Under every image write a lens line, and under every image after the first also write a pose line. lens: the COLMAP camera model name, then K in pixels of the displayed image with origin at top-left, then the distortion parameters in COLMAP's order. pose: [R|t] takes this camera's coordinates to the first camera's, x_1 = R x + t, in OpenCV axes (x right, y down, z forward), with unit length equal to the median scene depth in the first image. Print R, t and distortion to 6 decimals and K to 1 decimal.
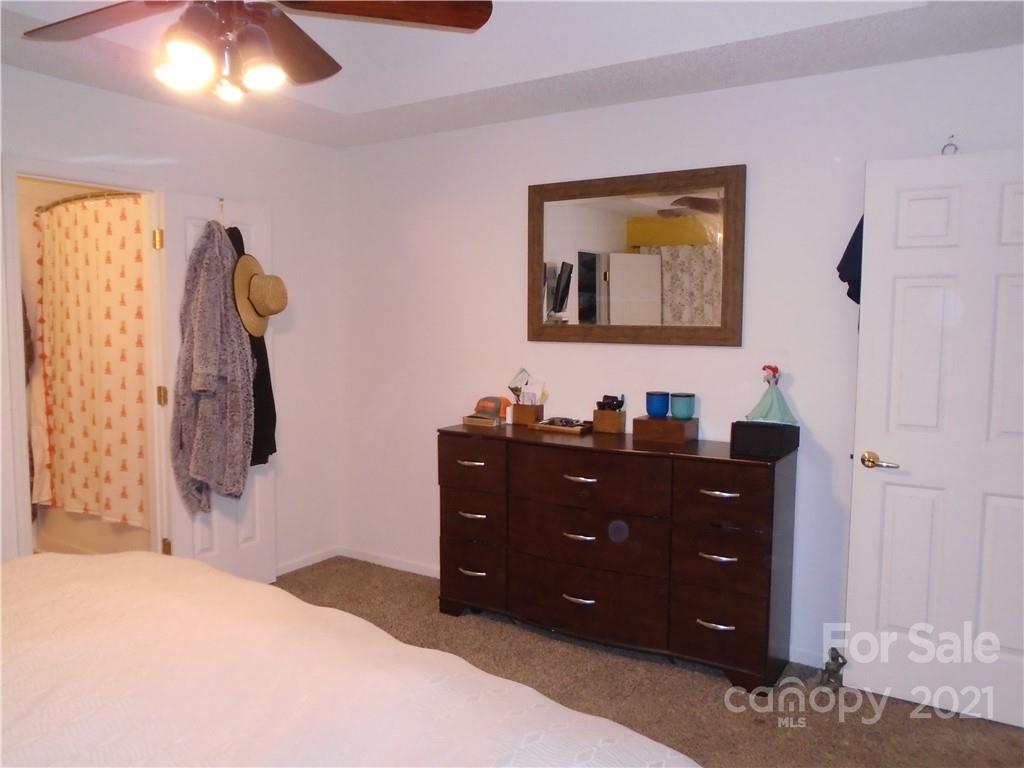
lens RADIAL K [[765.6, 0, 512.0], [0, 765.6, 384.0], [0, 0, 1]] dist [-0.003925, 0.000988]
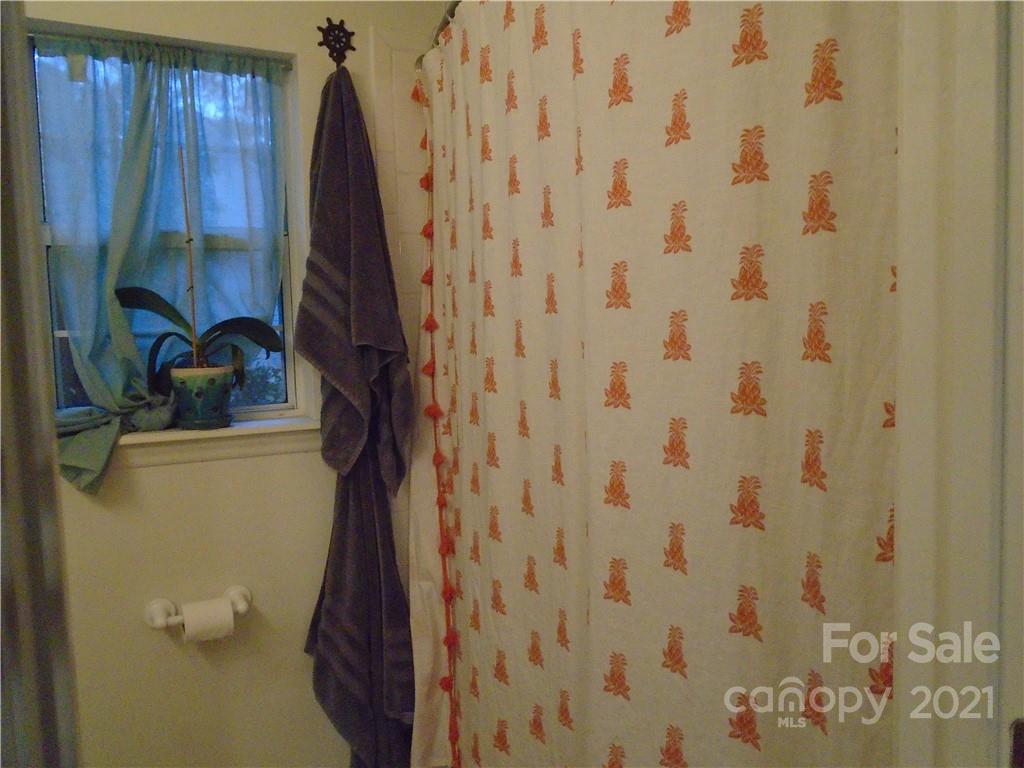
lens RADIAL K [[783.0, 0, 510.4], [0, 783.0, 379.1], [0, 0, 1]] dist [-0.002169, 0.004007]
pose [[0.886625, -0.008434, -0.462412, -0.383696], [0.005380, 0.999954, -0.007922, -0.050300], [0.462458, 0.004536, 0.886630, 0.648660]]
